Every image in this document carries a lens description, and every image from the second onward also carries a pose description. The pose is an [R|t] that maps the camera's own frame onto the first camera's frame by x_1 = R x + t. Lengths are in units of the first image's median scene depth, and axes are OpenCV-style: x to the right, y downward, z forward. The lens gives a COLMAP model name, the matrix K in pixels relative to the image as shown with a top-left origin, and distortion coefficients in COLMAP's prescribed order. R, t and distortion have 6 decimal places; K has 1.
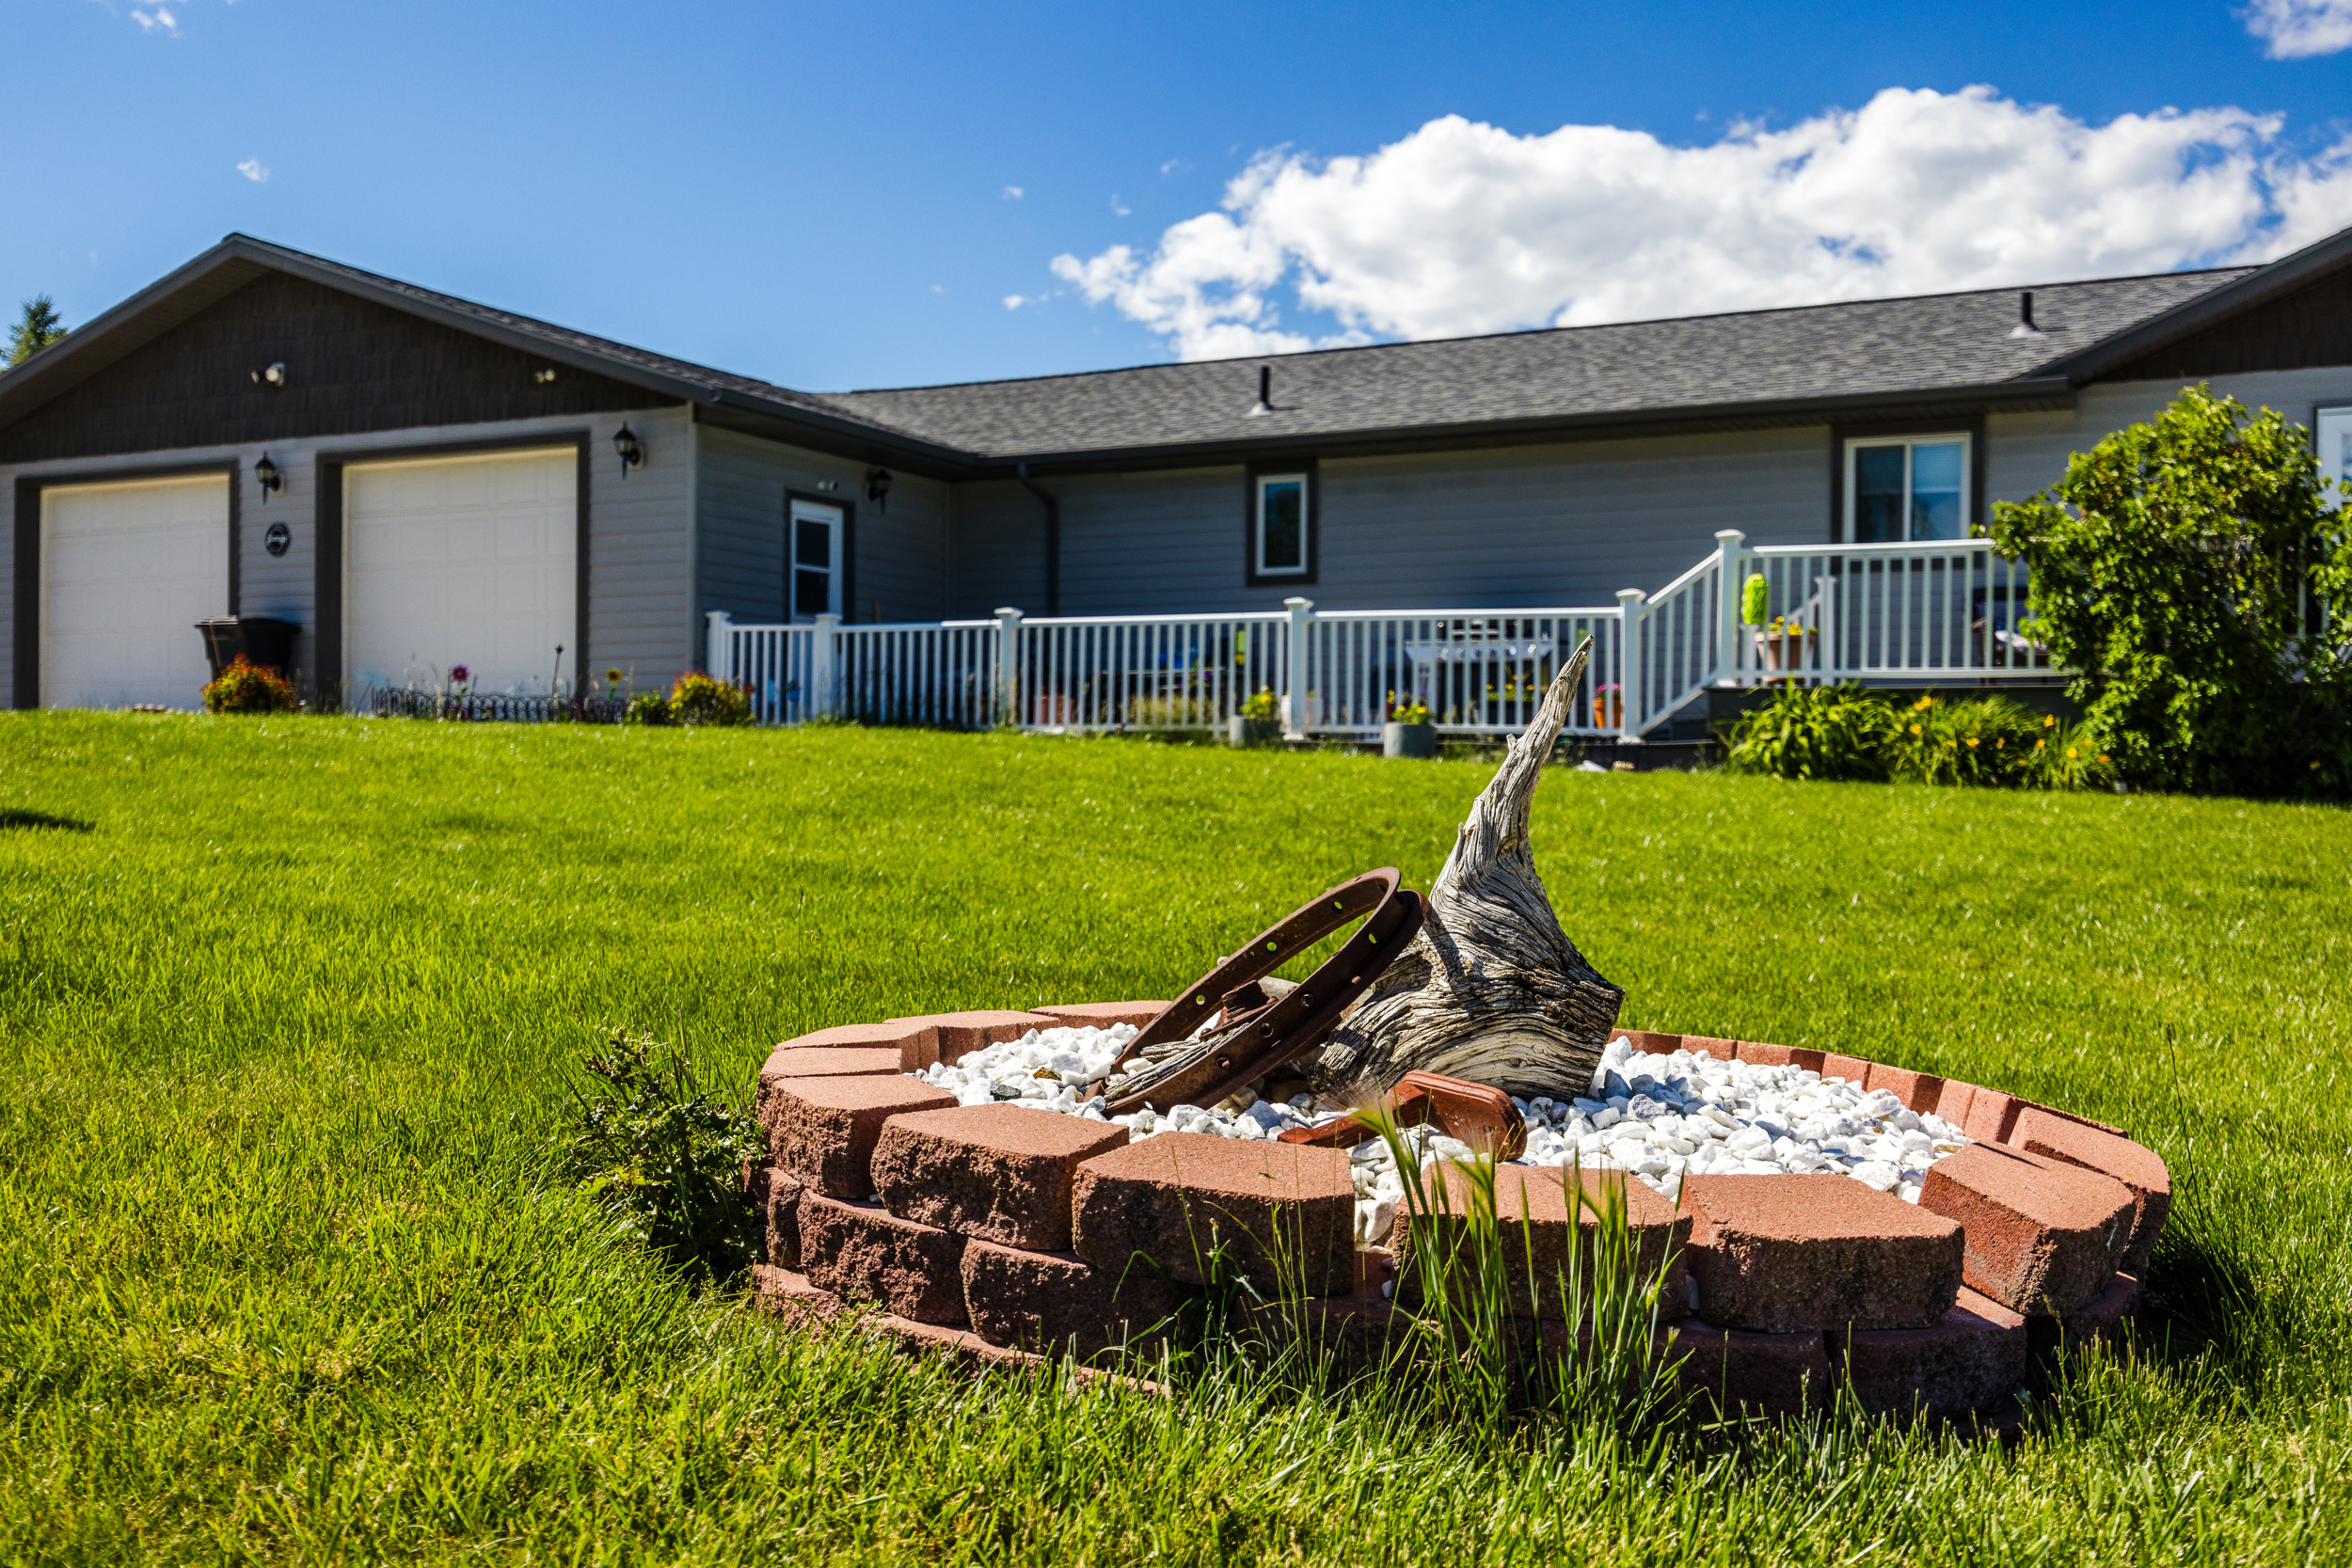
lens RADIAL K [[2139.9, 0, 1176.0], [0, 2139.9, 784.0], [0, 0, 1]] dist [0.009209, -0.001455]
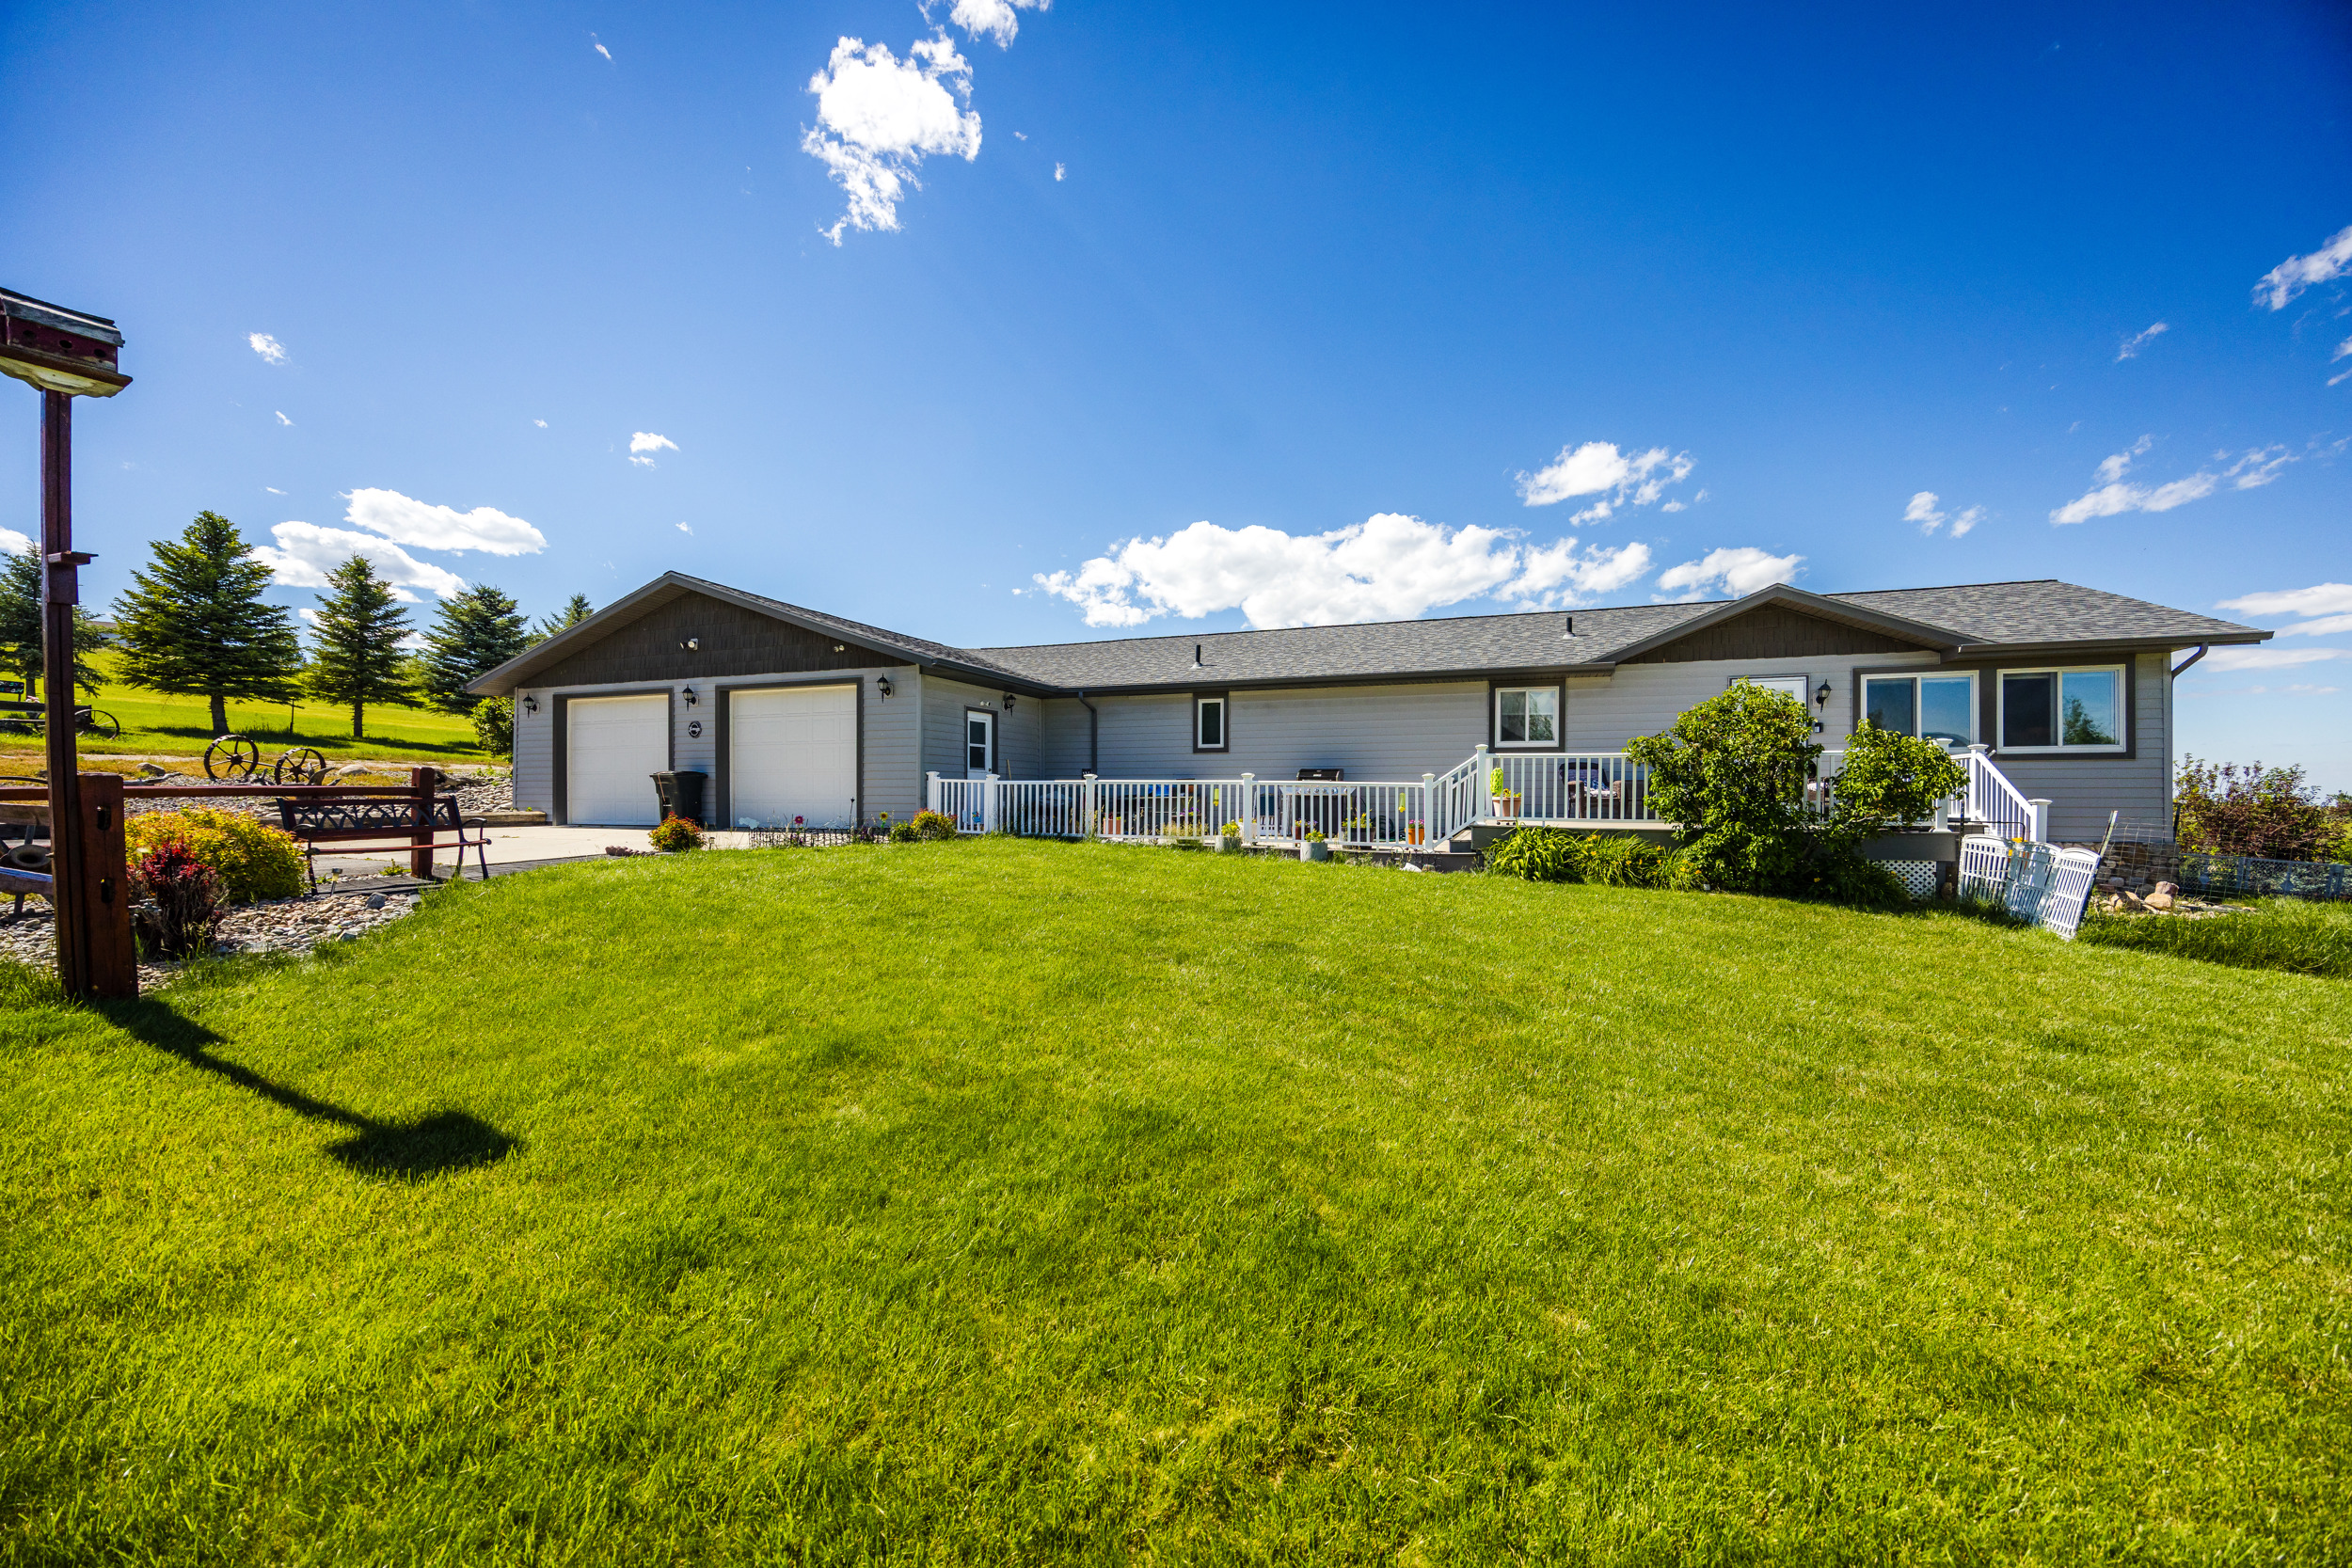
lens RADIAL K [[883.2, 0, 1175.4], [0, 883.2, 791.4], [0, 0, 1]] dist [0.000576, 0.000047]
pose [[0.994727, -0.007617, 0.102277, -0.074276], [0.007911, 0.999966, -0.002464, -0.056801], [-0.102254, 0.003260, 0.994753, 0.174055]]
